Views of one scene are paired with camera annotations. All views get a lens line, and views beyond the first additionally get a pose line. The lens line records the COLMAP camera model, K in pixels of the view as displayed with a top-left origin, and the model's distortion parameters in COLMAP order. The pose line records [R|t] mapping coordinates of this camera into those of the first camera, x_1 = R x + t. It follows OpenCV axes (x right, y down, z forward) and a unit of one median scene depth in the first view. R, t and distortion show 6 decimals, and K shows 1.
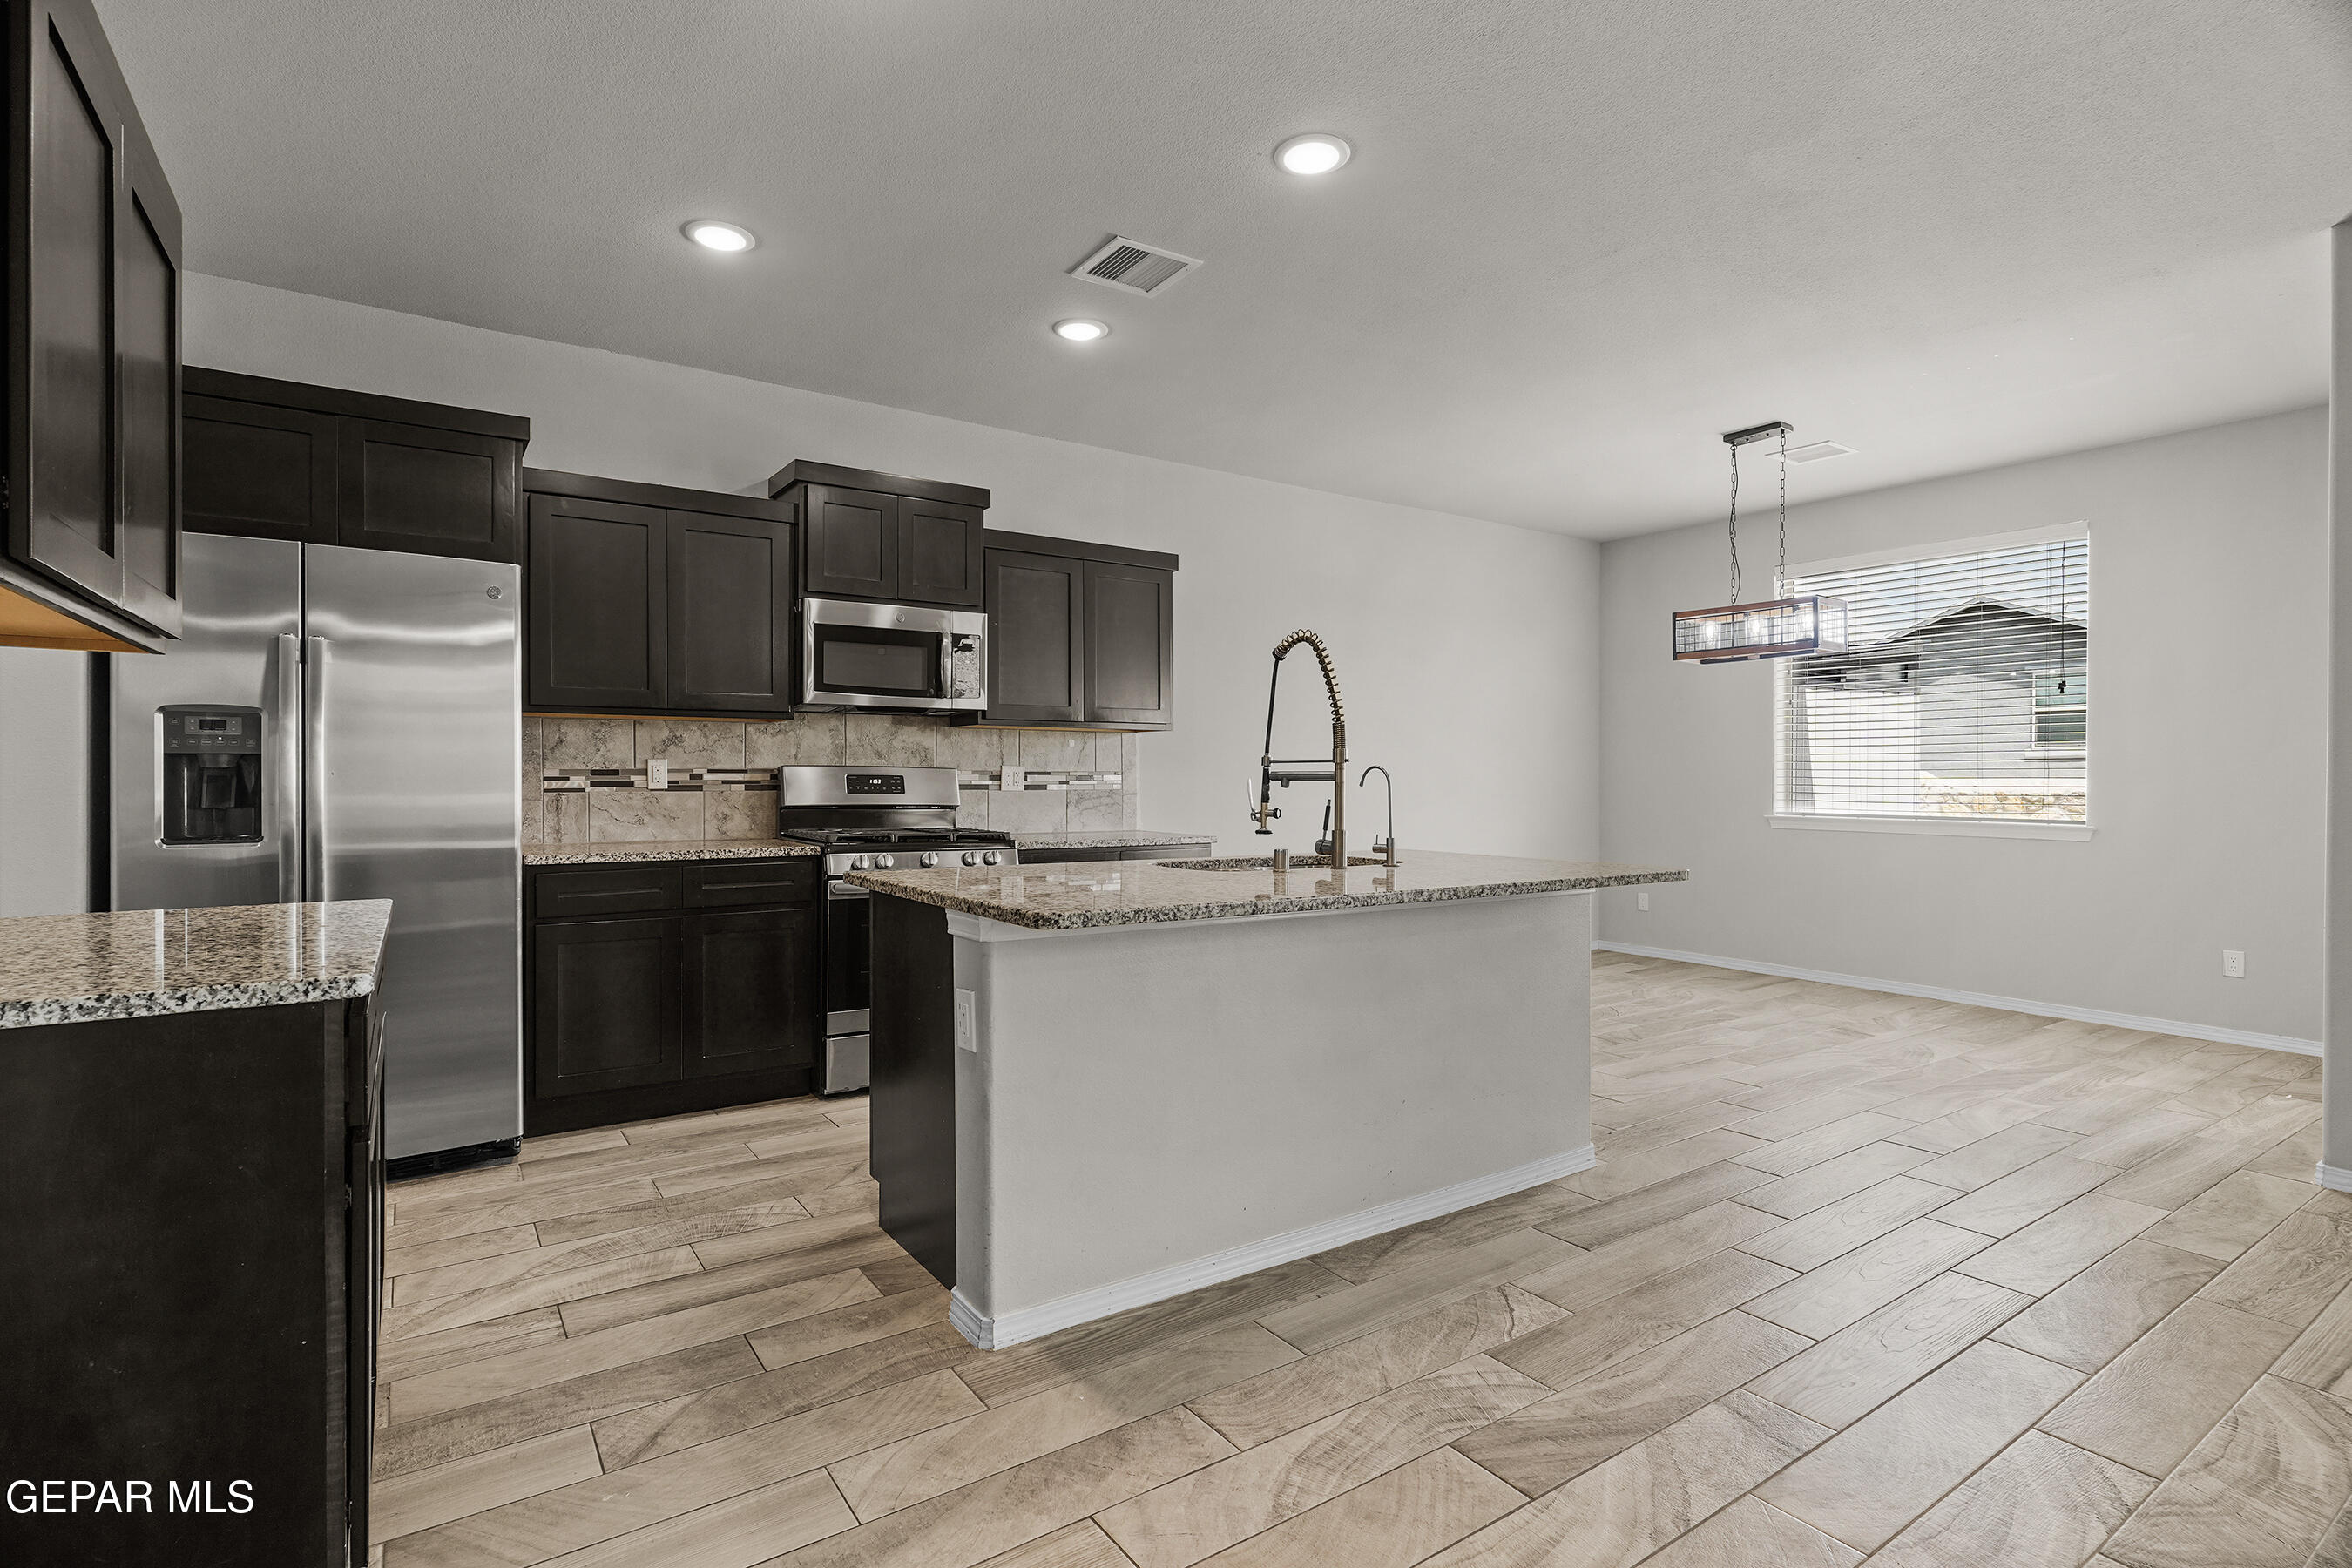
lens RADIAL K [[1138.8, 0, 1176.5], [0, 1138.8, 784.4], [0, 0, 1]] dist [-0.002644, 0.000789]
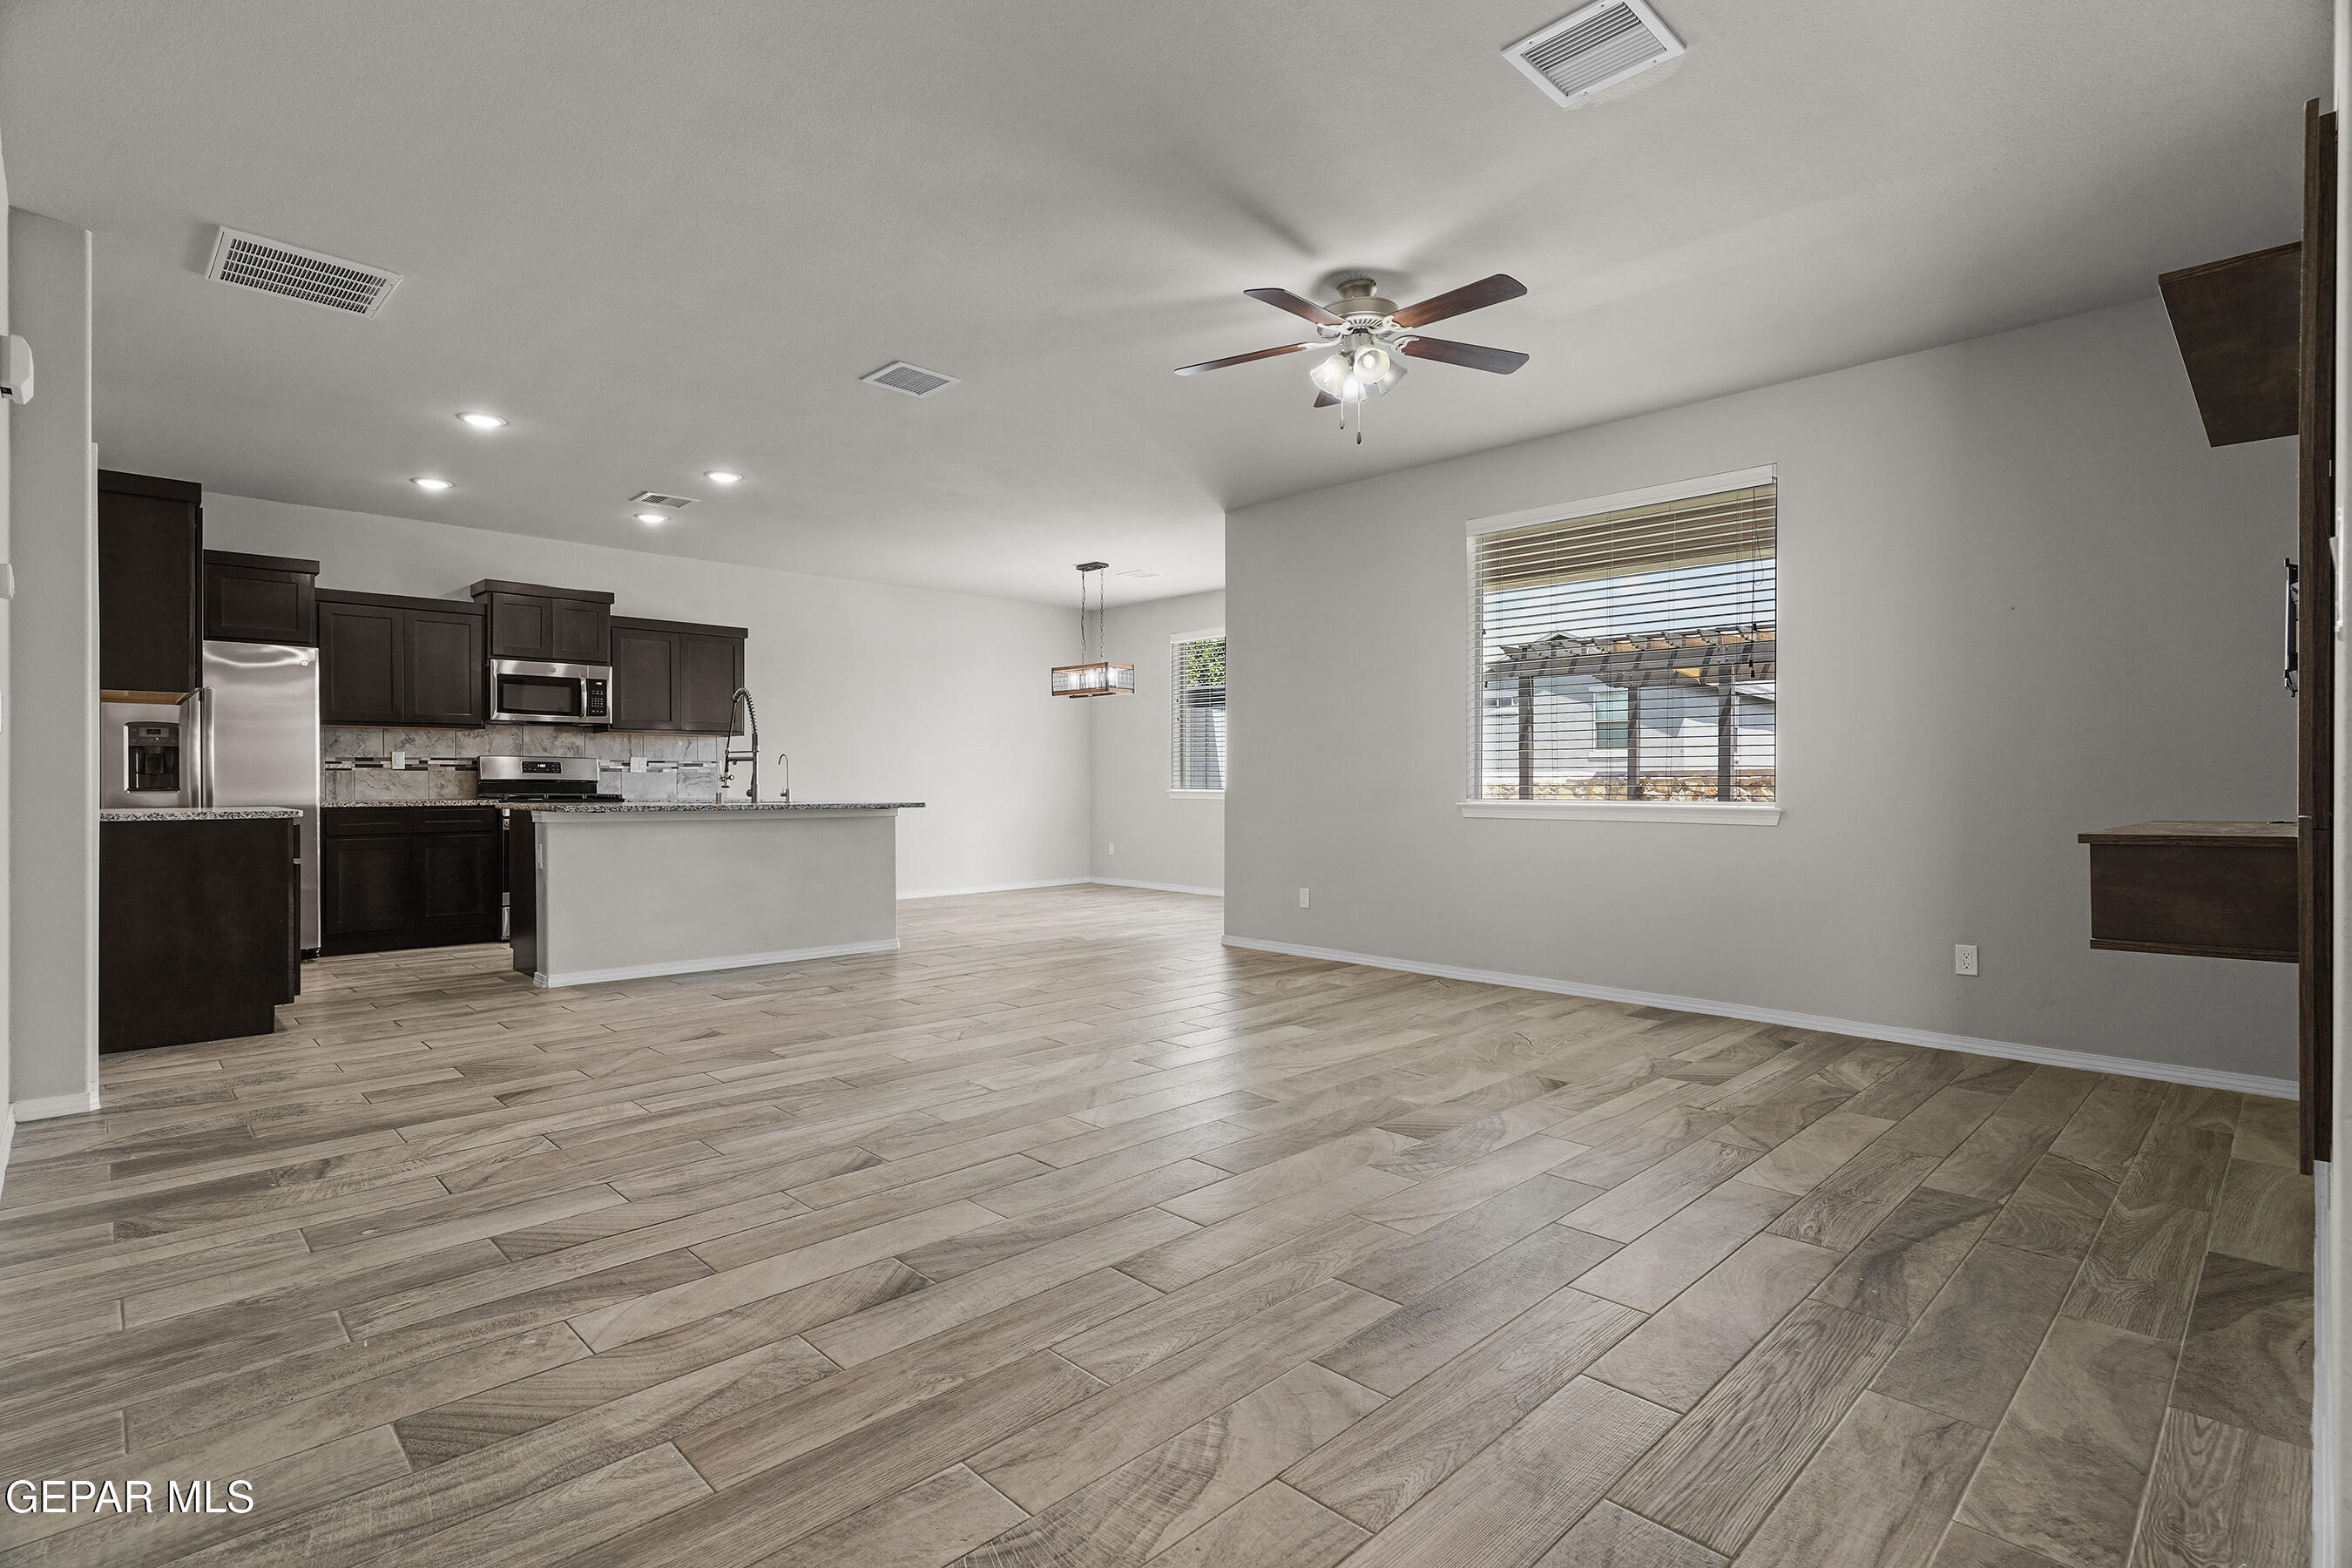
lens RADIAL K [[1138.8, 0, 1172.5], [0, 1138.8, 782.2], [0, 0, 1]] dist [-0.002644, 0.000789]
pose [[0.985627, -0.002442, 0.168919, 0.392015], [0.003064, 0.999989, -0.003419, 0.032459], [-0.168908, 0.003888, 0.985624, -0.859754]]
